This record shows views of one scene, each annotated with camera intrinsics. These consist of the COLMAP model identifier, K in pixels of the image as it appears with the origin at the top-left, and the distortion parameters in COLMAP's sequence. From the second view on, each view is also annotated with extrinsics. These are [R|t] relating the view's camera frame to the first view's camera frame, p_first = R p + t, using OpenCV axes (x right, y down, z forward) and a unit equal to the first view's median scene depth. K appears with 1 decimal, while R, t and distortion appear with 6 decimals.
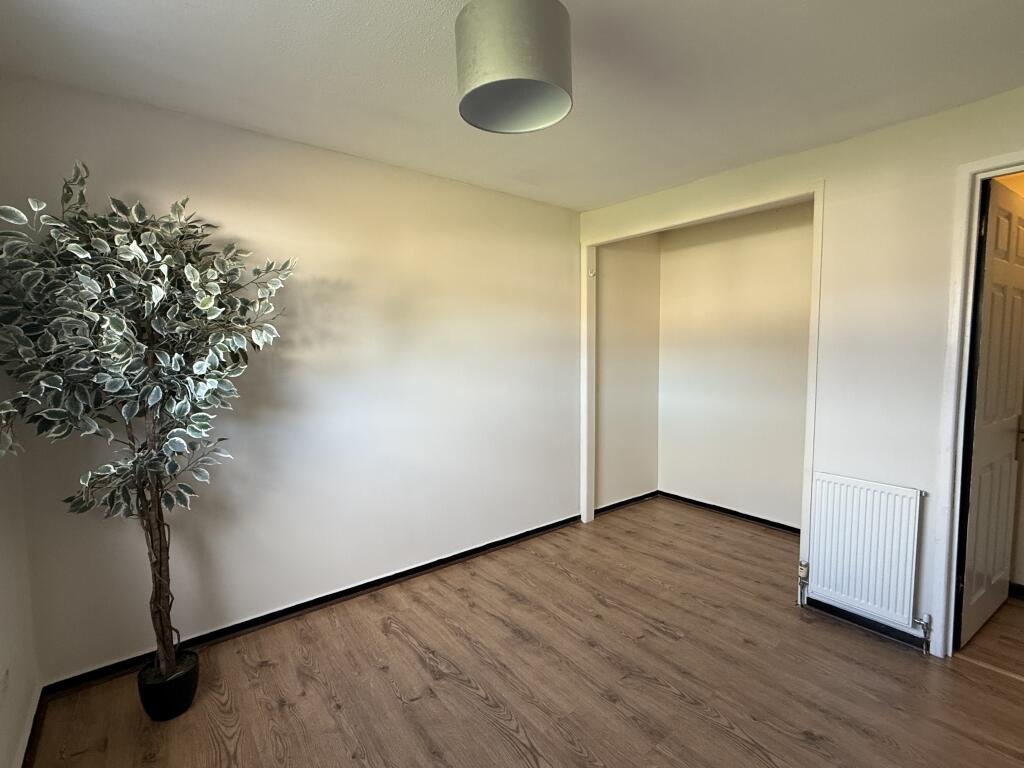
lens RADIAL K [[473.7, 0, 511.2], [0, 473.7, 381.9], [0, 0, 1]] dist [0.001618, -0.000618]
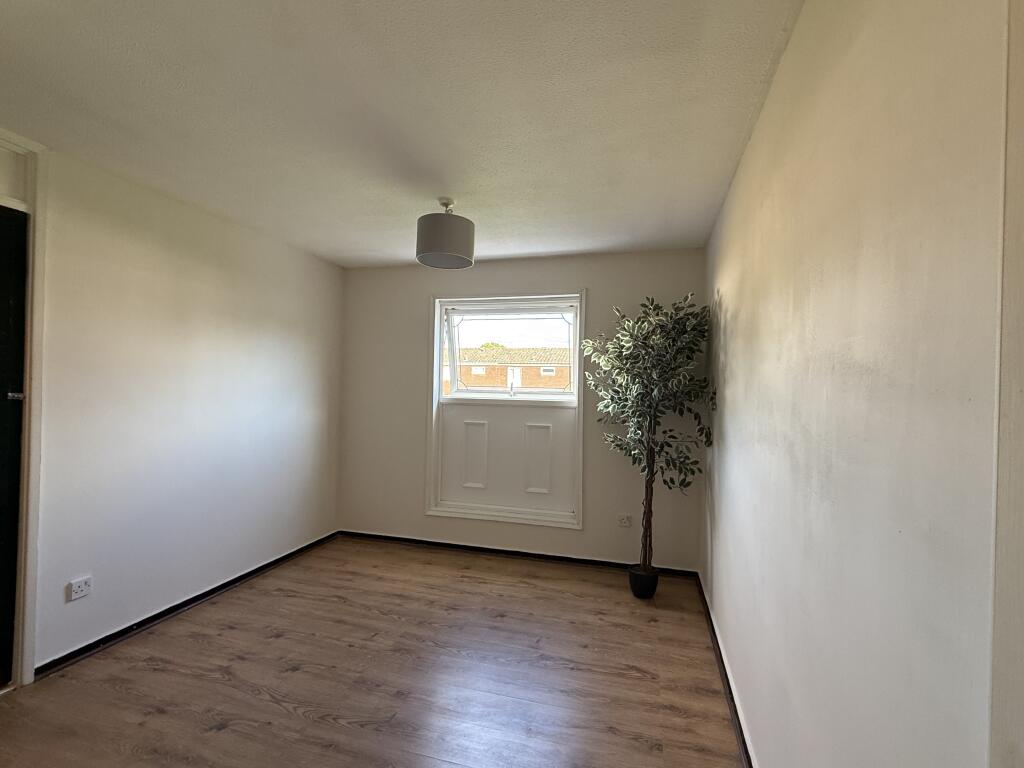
lens RADIAL K [[473.7, 0, 511.5], [0, 473.7, 385.6], [0, 0, 1]] dist [0.001618, -0.000618]
pose [[-0.812691, -0.012536, -0.582560, 0.651531], [-0.056537, 0.996748, 0.057422, -0.131879], [0.579946, 0.079603, -0.810756, 1.974183]]
